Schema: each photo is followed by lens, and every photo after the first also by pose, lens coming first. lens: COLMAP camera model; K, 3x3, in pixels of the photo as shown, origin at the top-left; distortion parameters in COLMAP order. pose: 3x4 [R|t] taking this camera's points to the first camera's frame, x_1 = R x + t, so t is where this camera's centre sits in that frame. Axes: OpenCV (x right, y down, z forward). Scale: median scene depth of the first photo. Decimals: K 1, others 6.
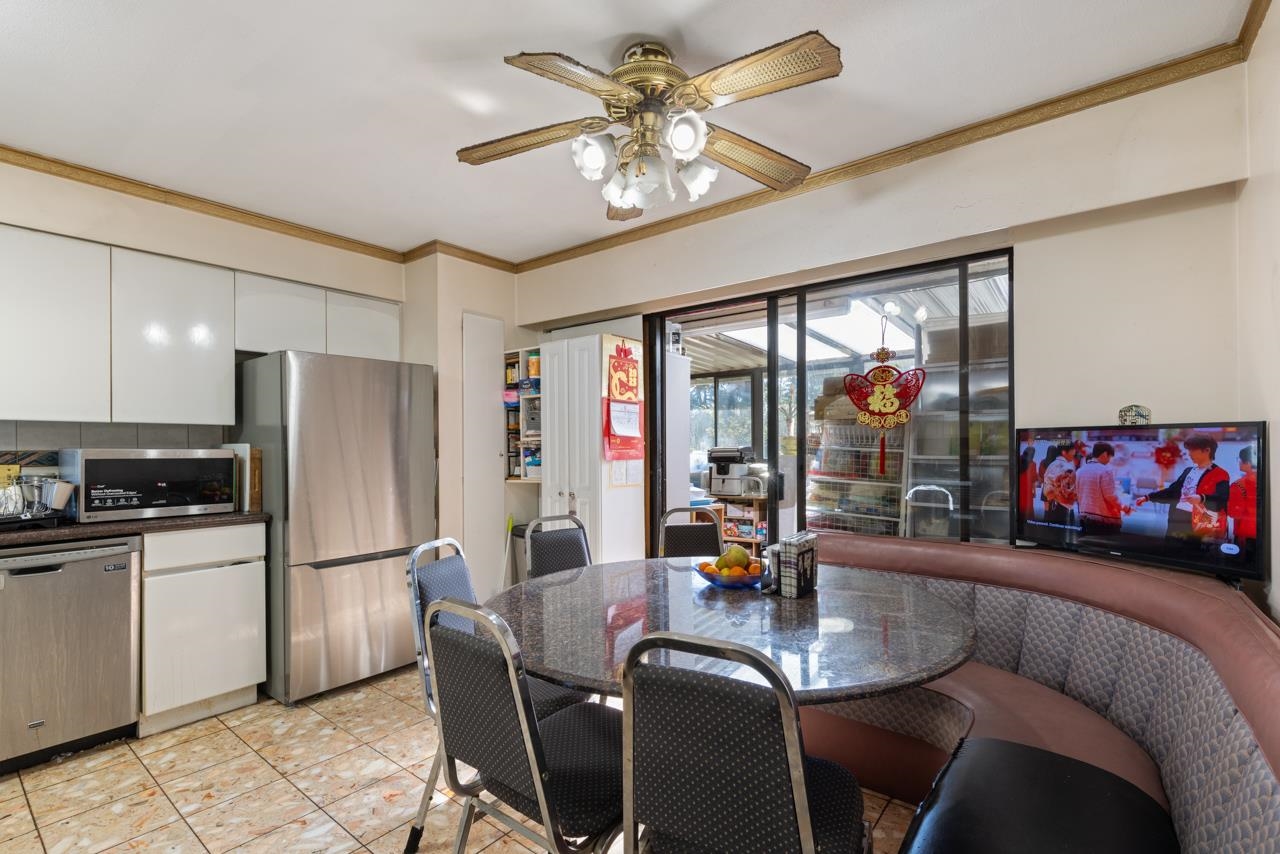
lens RADIAL K [[579.3, 0, 645.0], [0, 579.3, 446.9], [0, 0, 1]] dist [0.003469, -0.000061]
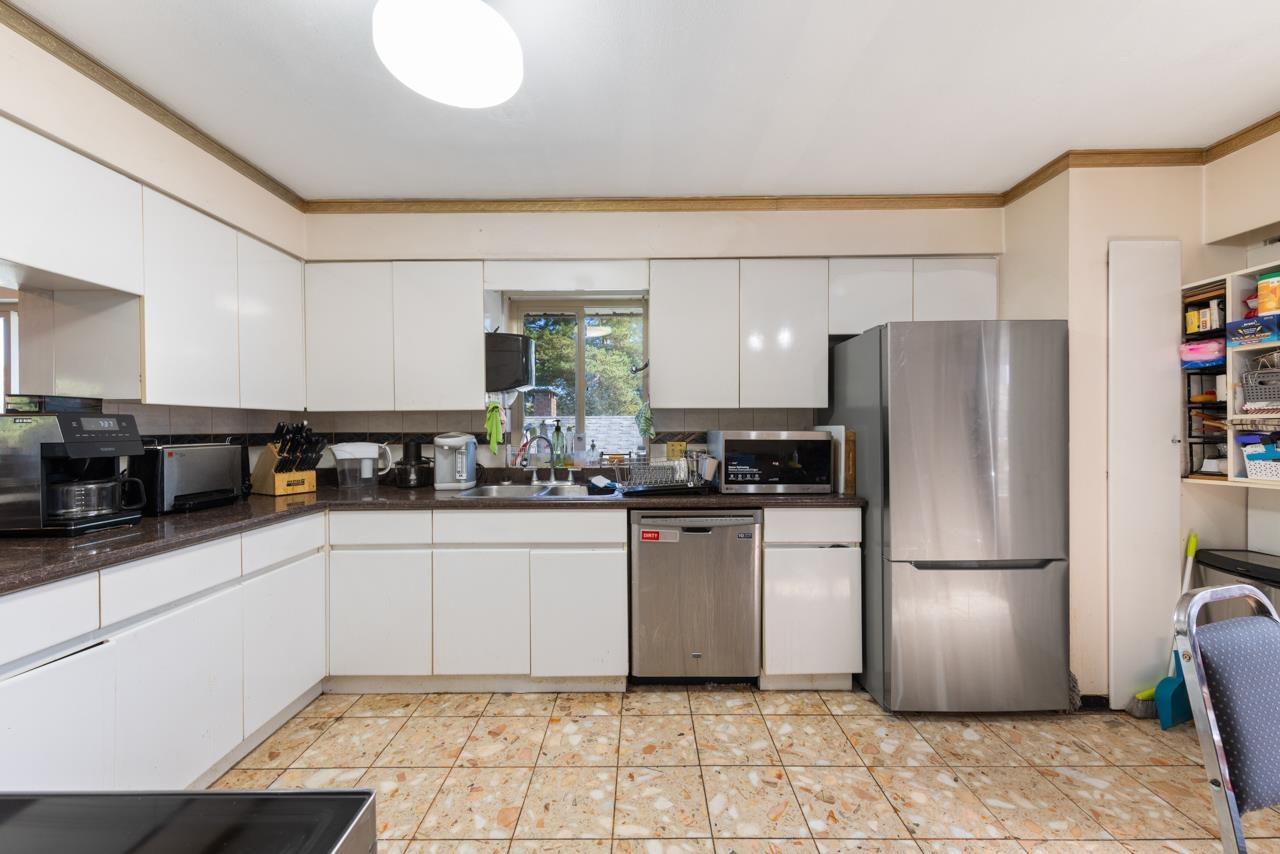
lens RADIAL K [[469.8, 0, 641.8], [0, 469.8, 429.9], [0, 0, 1]] dist [0.002062, 0.000031]
pose [[0.617301, 0.004030, -0.786717, -0.284911], [0.000630, 0.999984, 0.005617, -0.003282], [0.786727, -0.003962, 0.617288, 0.250535]]
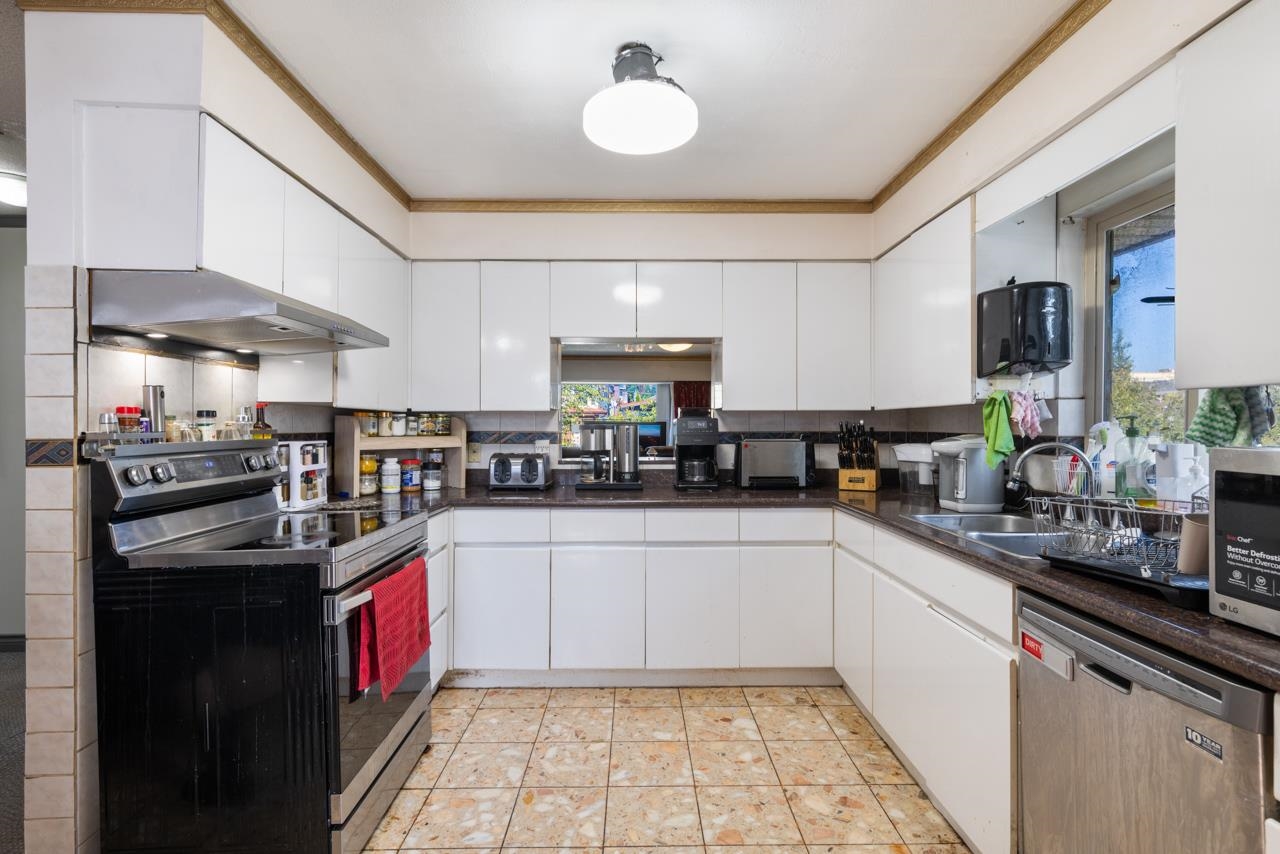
lens RADIAL K [[611.1, 0, 640.0], [0, 611.1, 427.0], [0, 0, 1]] dist [0.000621, 0.000045]
pose [[-0.777733, 0.007182, -0.628553, -0.308601], [0.001961, 0.999958, 0.008999, -0.014180], [0.628591, 0.005766, -0.777714, 0.971937]]
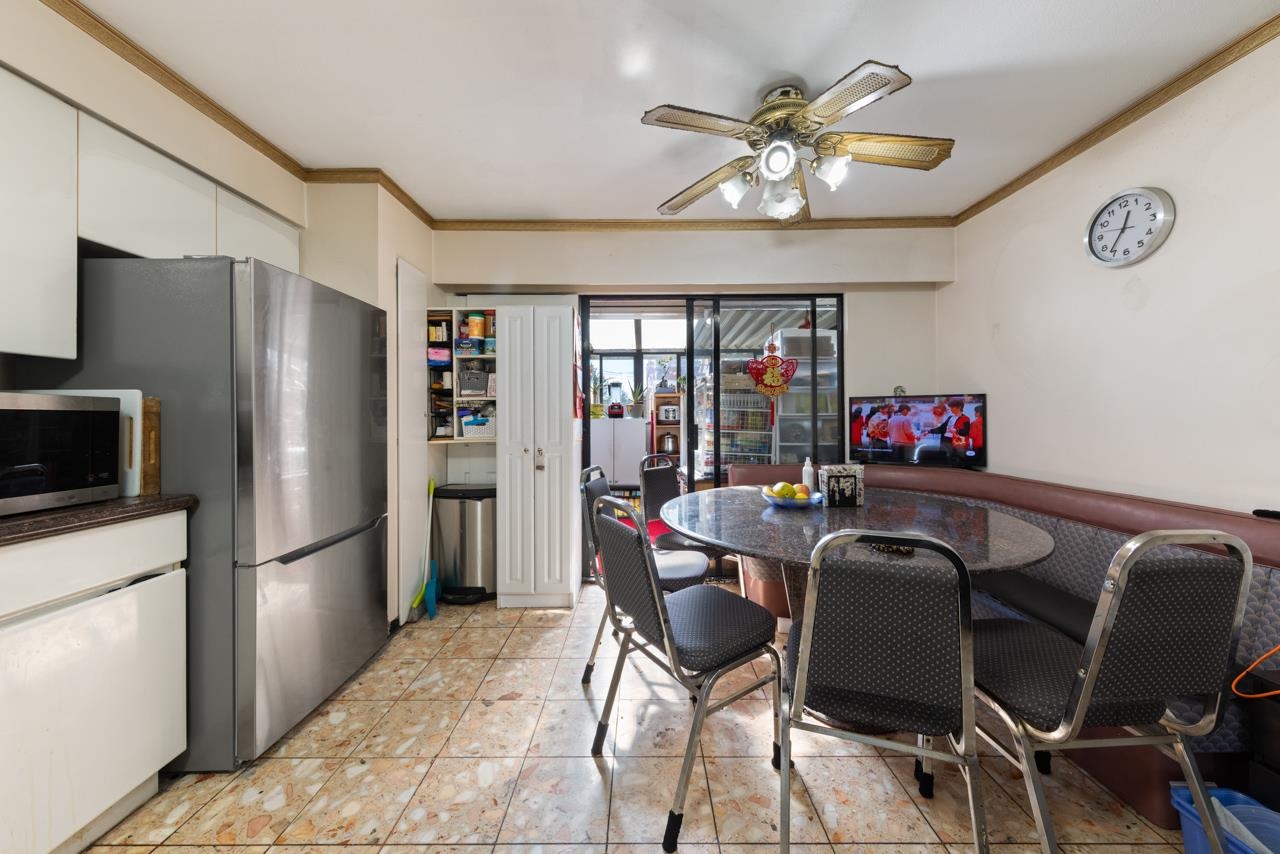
lens RADIAL K [[437.4, 0, 640.2], [0, 437.4, 415.2], [0, 0, 1]] dist [0.001609, 0.000071]
pose [[0.786056, 0.003882, 0.618143, -0.591469], [0.001221, 0.999969, -0.007833, 0.028871], [-0.618154, 0.006912, 0.786027, 0.303916]]
